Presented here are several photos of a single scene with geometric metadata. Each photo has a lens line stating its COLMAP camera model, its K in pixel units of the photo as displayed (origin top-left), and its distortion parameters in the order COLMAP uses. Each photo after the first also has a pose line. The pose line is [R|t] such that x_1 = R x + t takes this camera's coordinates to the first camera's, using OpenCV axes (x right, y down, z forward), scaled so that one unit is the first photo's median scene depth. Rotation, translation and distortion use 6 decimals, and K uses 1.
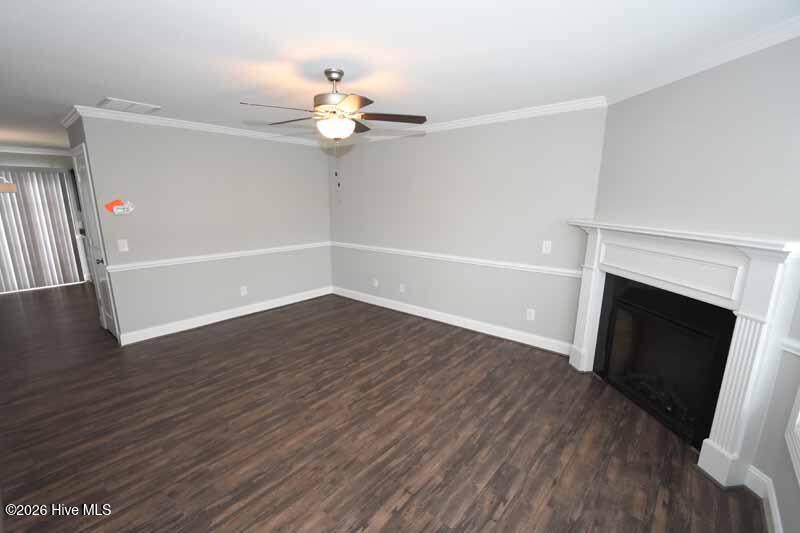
lens RADIAL K [[347.6, 0, 390.7], [0, 347.6, 280.3], [0, 0, 1]] dist [-0.018101, -0.000439]
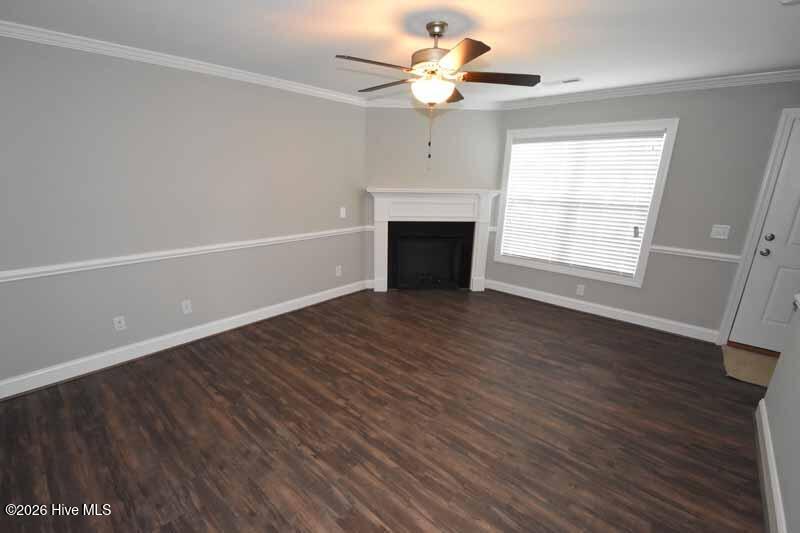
lens RADIAL K [[347.6, 0, 390.7], [0, 347.6, 280.3], [0, 0, 1]] dist [-0.018101, -0.000439]
pose [[0.032241, -0.288512, 0.956933, -0.905159], [0.212879, 0.937444, 0.275464, -0.196676], [-0.976546, 0.194830, 0.091642, 0.876701]]
